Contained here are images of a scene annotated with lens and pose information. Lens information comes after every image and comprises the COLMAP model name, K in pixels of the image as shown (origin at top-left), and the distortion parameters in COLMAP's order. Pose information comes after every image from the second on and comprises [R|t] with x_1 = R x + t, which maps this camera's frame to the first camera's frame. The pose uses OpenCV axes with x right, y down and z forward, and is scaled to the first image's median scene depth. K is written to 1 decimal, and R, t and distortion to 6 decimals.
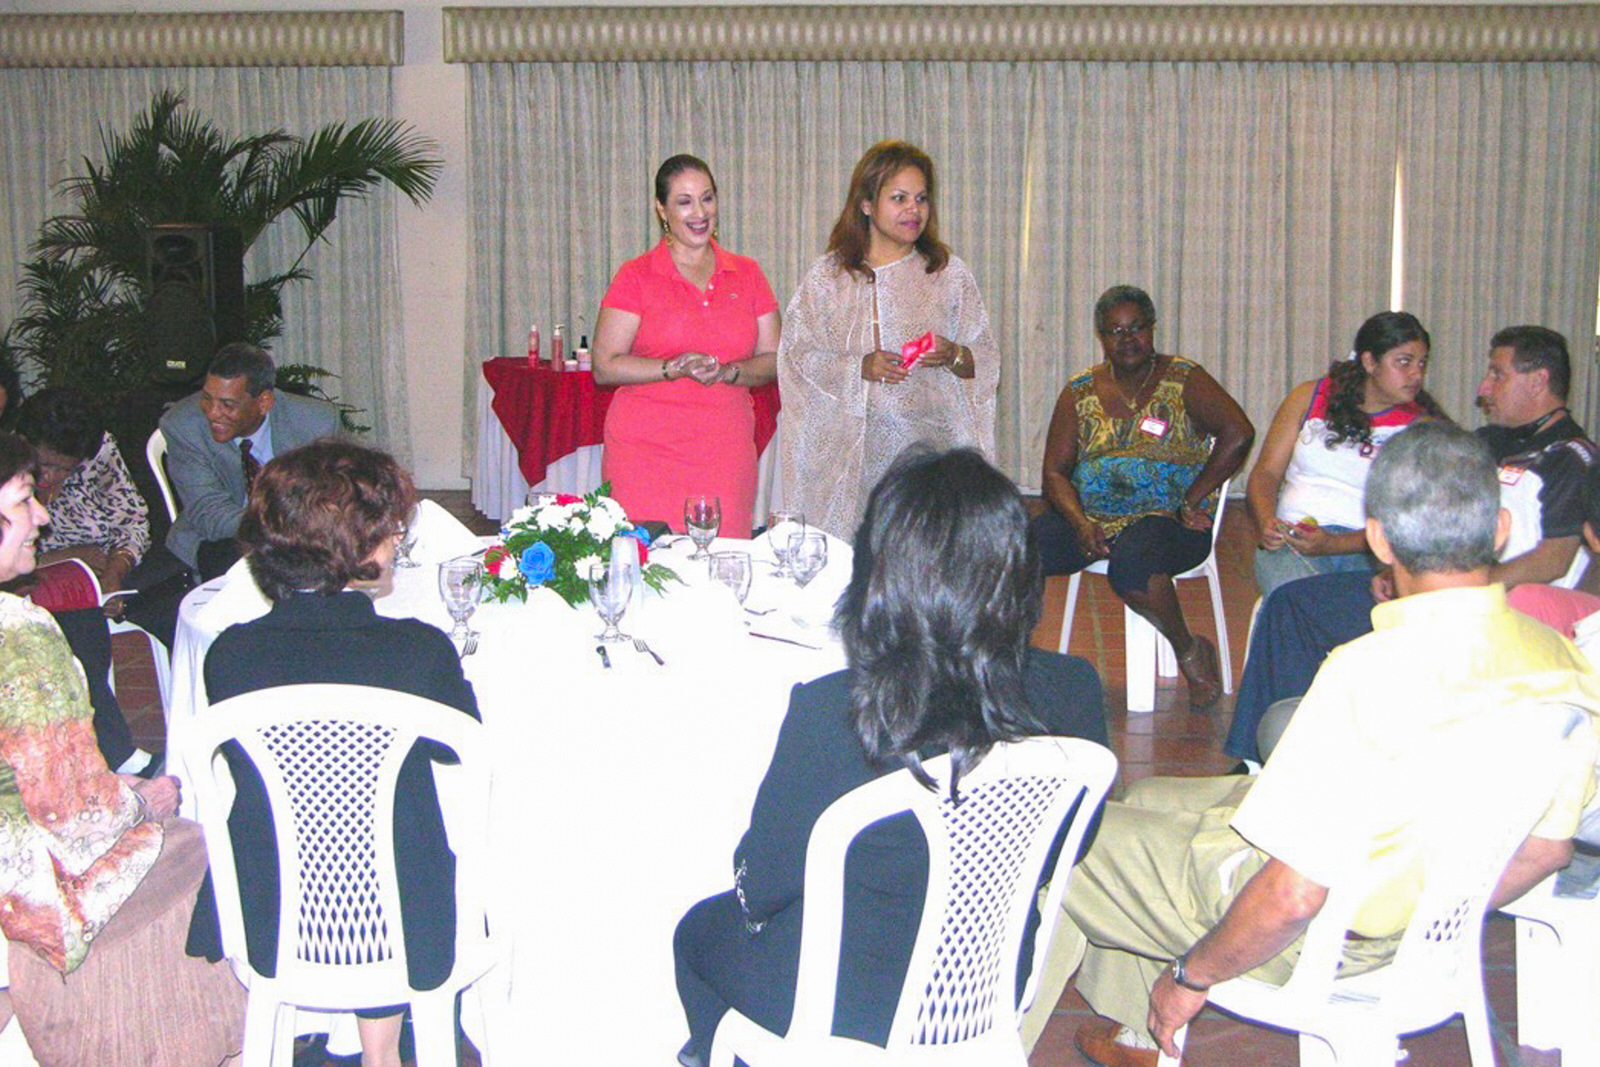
lens RADIAL K [[2529.2, 0, 807.2], [0, 2529.2, 536.7], [0, 0, 1]] dist [-0.038871, 0.000000]
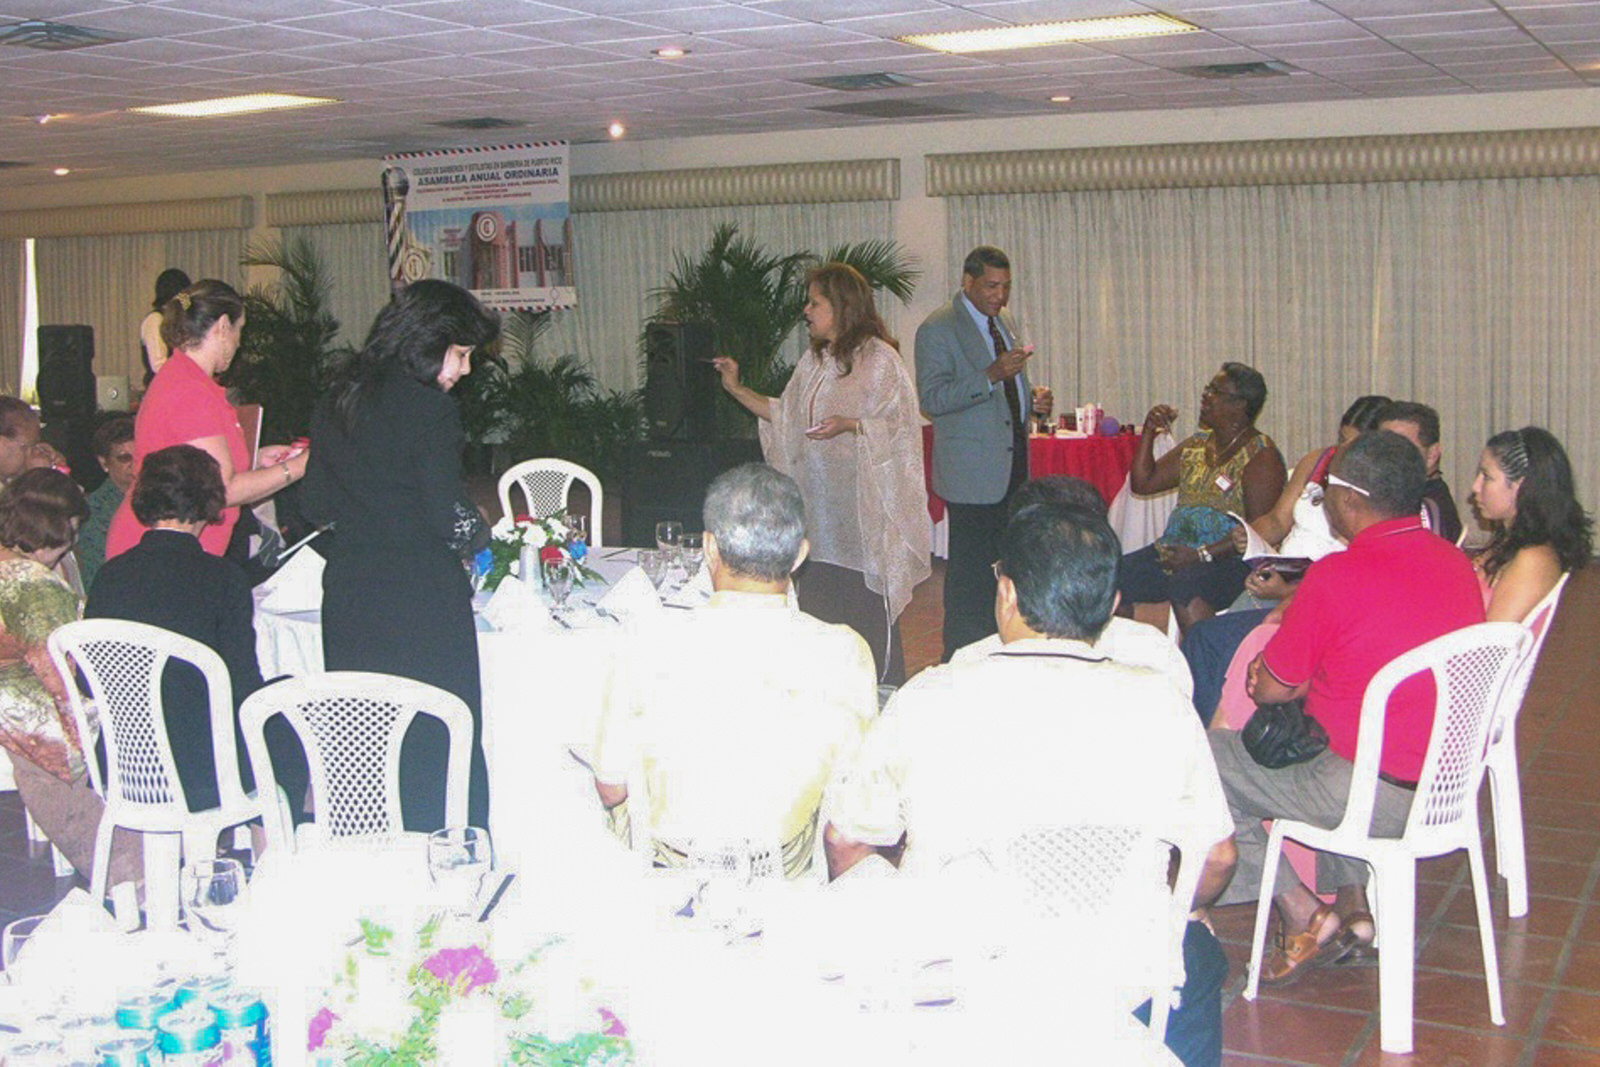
lens RADIAL K [[2098.7, 0, 800.2], [0, 2098.7, 527.3], [0, 0, 1]] dist [-0.033789, 0.000000]
pose [[0.915271, 0.033068, -0.401479, 0.240327], [-0.042859, 0.998962, -0.015428, 0.001270], [0.400552, 0.031328, 0.915738, -0.006753]]
